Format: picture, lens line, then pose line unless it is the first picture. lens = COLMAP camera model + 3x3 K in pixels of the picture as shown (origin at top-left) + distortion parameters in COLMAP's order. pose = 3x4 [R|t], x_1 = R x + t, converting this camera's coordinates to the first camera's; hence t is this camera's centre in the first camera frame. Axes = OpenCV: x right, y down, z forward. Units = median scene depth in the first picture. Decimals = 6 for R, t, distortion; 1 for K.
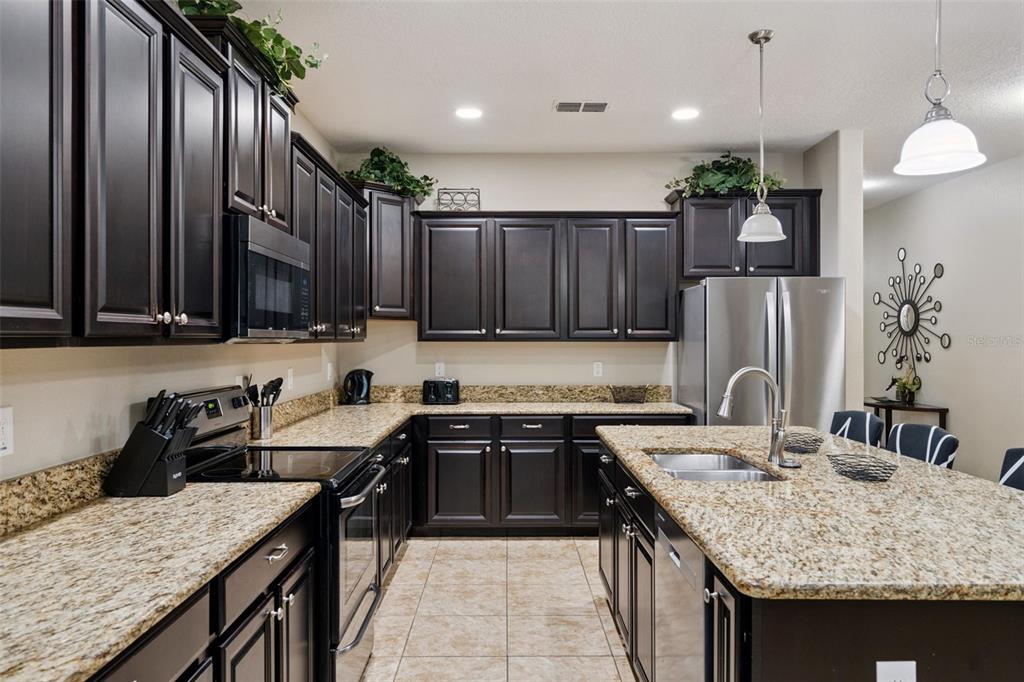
lens RADIAL K [[719.1, 0, 512.0], [0, 719.1, 341.0], [0, 0, 1]] dist [0.000820, 0.001460]
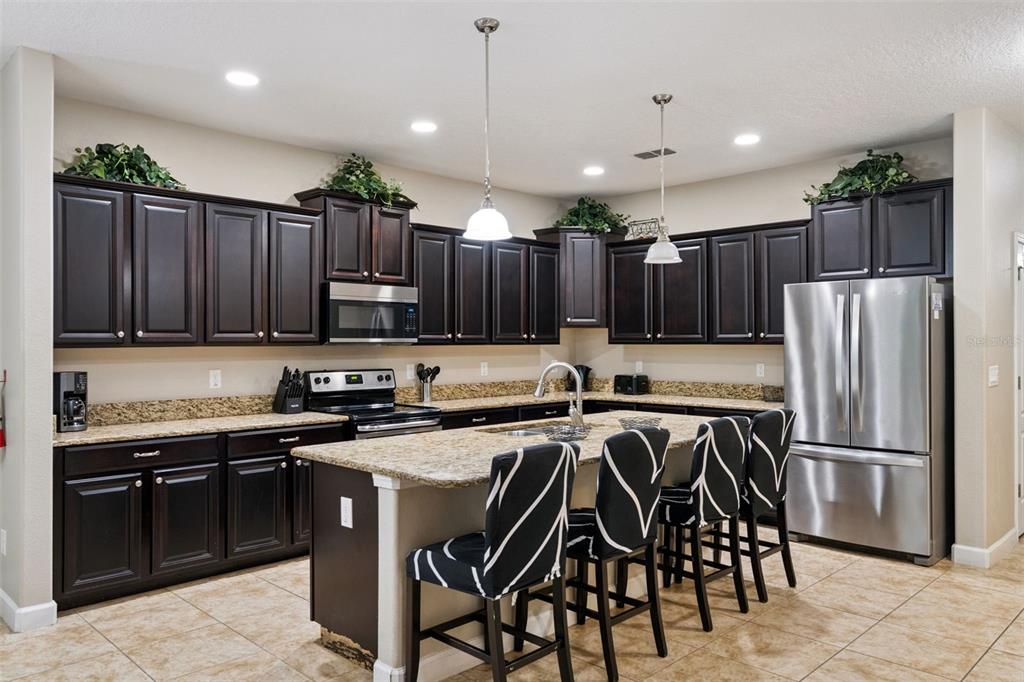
lens RADIAL K [[719.1, 0, 512.0], [0, 719.1, 341.0], [0, 0, 1]] dist [0.000820, 0.001460]
pose [[0.723592, -0.002819, -0.690222, 0.639605], [-0.000237, 0.999991, -0.004333, 0.000583], [0.690228, 0.003299, 0.723585, -0.048785]]
